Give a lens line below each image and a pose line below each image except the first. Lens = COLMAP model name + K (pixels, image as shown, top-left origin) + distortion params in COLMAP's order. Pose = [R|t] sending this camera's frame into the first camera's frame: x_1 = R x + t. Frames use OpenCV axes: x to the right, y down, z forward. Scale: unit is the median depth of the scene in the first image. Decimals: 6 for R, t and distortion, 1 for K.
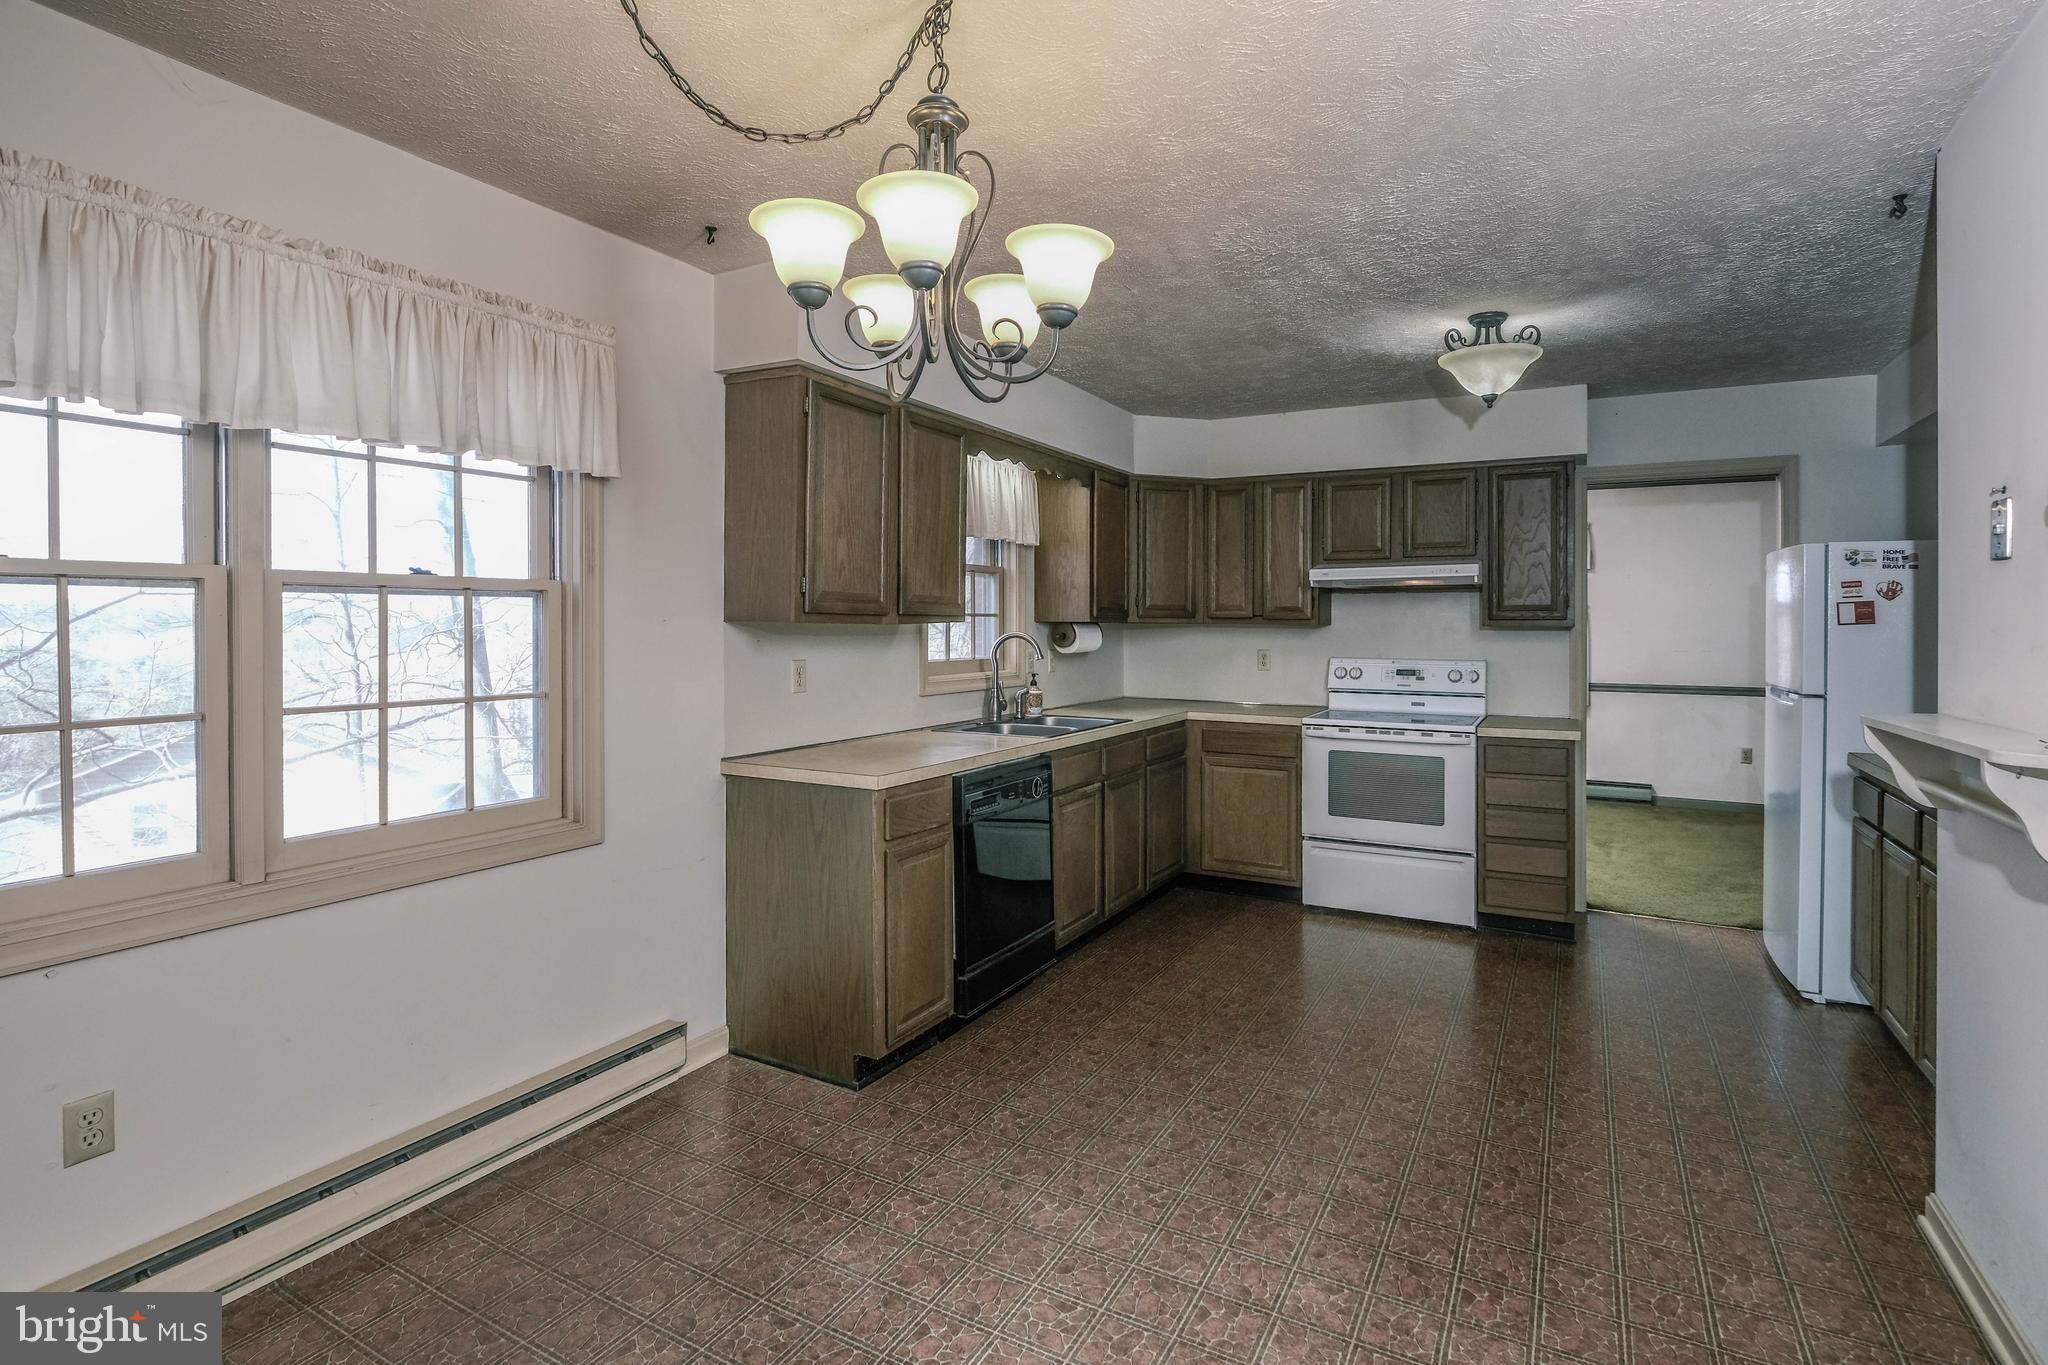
lens RADIAL K [[994.5, 0, 1032.1], [0, 994.5, 626.2], [0, 0, 1]] dist [0.001925, 0.000222]
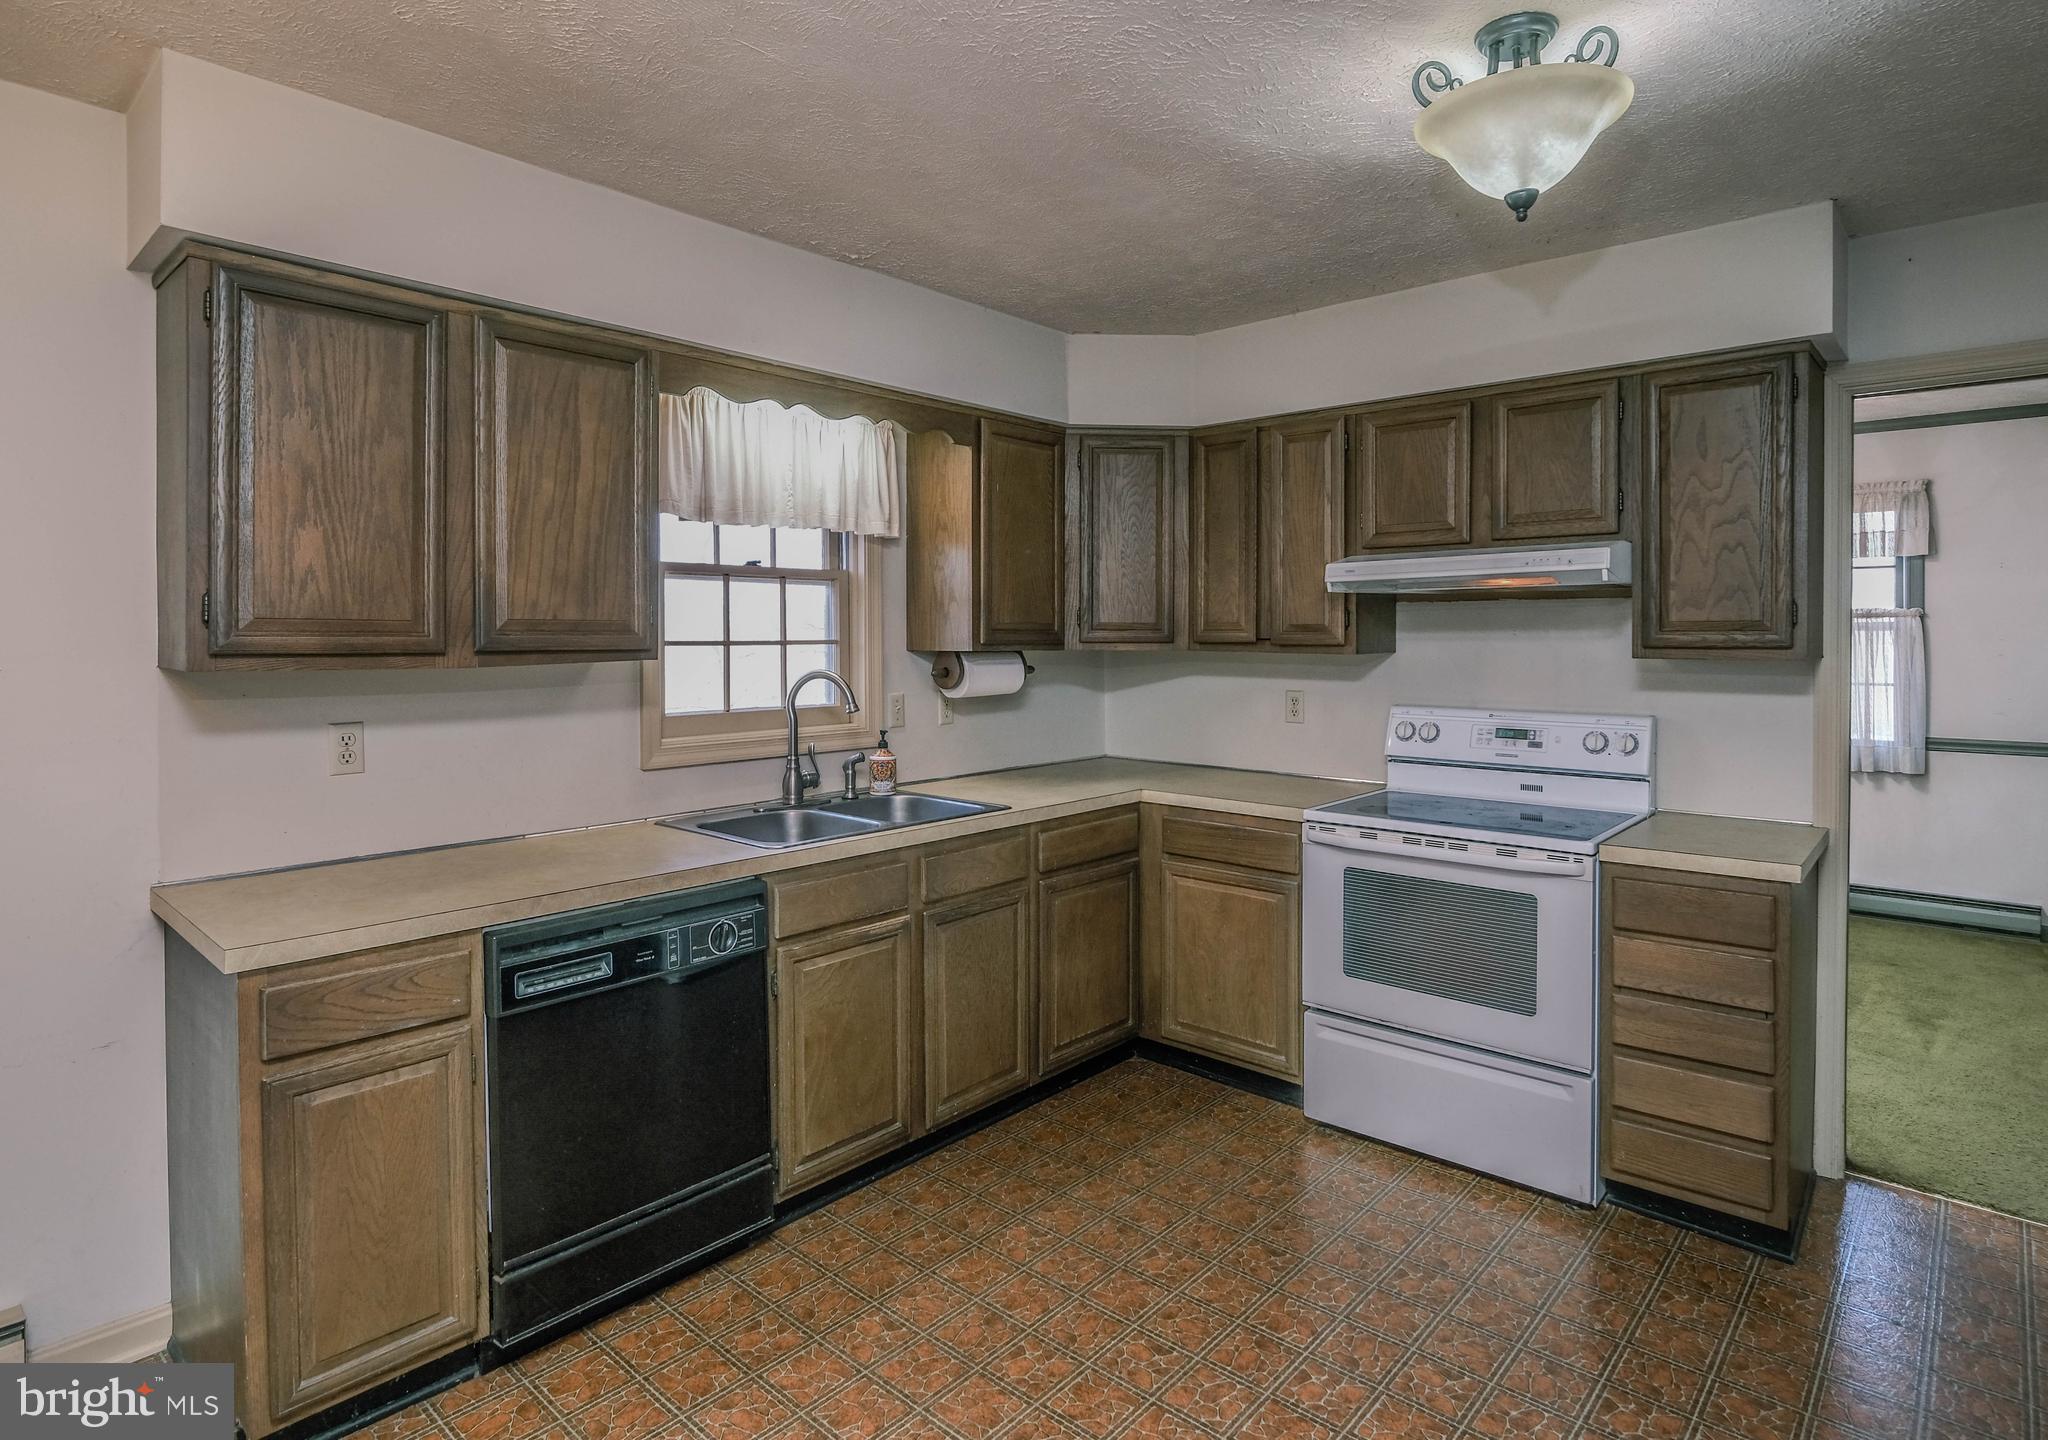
lens RADIAL K [[1070.4, 0, 1020.4], [0, 1070.4, 647.2], [0, 0, 1]] dist [-0.006393, -0.001898]
pose [[0.969436, -0.002923, -0.245328, 0.264785], [0.005529, 0.999935, 0.009936, -0.014239], [0.245283, -0.010989, 0.969389, 0.328754]]
